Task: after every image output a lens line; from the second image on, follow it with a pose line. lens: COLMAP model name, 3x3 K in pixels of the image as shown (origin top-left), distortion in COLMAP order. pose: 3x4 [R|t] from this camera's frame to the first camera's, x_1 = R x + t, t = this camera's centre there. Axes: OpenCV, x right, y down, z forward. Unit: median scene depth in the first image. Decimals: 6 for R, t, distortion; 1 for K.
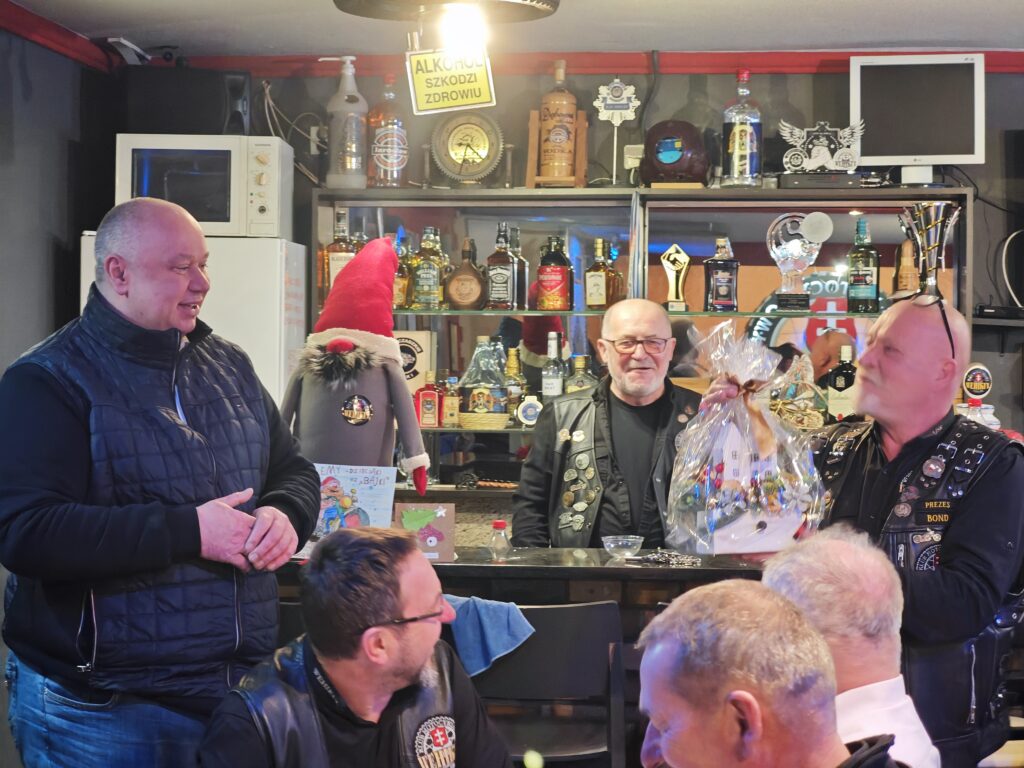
lens RADIAL K [[2214.6, 0, 512.0], [0, 2214.6, 384.0], [0, 0, 1]] dist [0.042398, -0.806649]
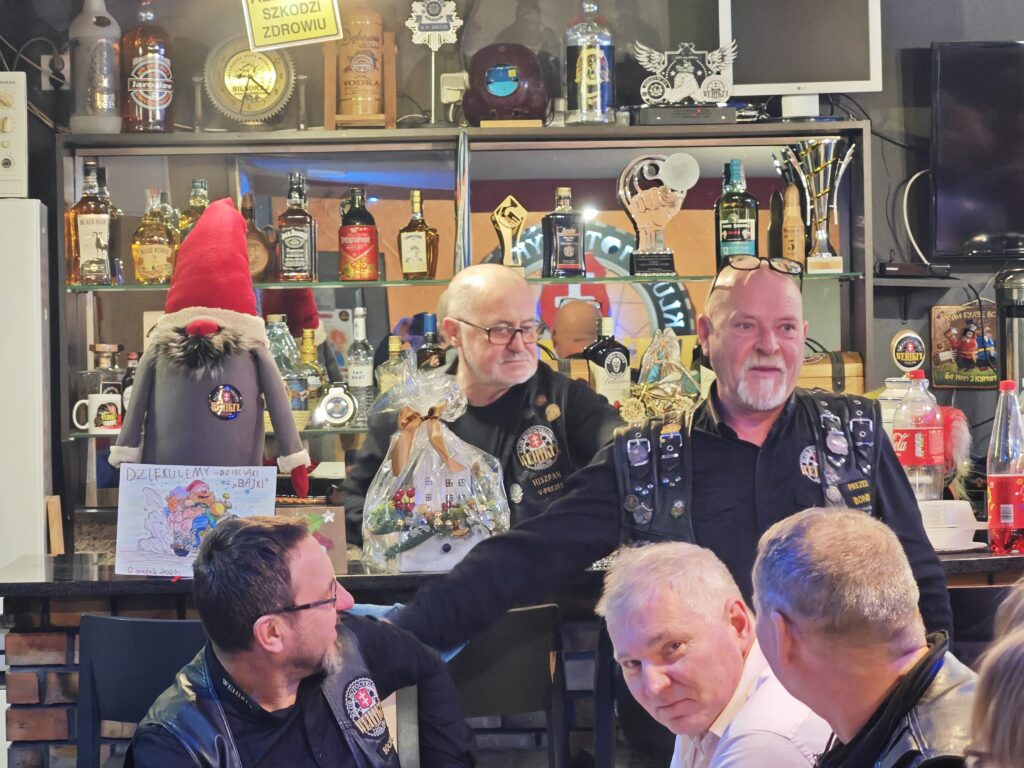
lens RADIAL K [[3340.0, 0, 512.0], [0, 3340.0, 384.0], [0, 0, 1]] dist [0.008888, 0.144785]
pose [[0.989197, -0.027534, 0.143985, -0.103993], [0.027711, 0.999616, 0.000774, 0.004925], [-0.143951, 0.003224, 0.989580, -0.211098]]
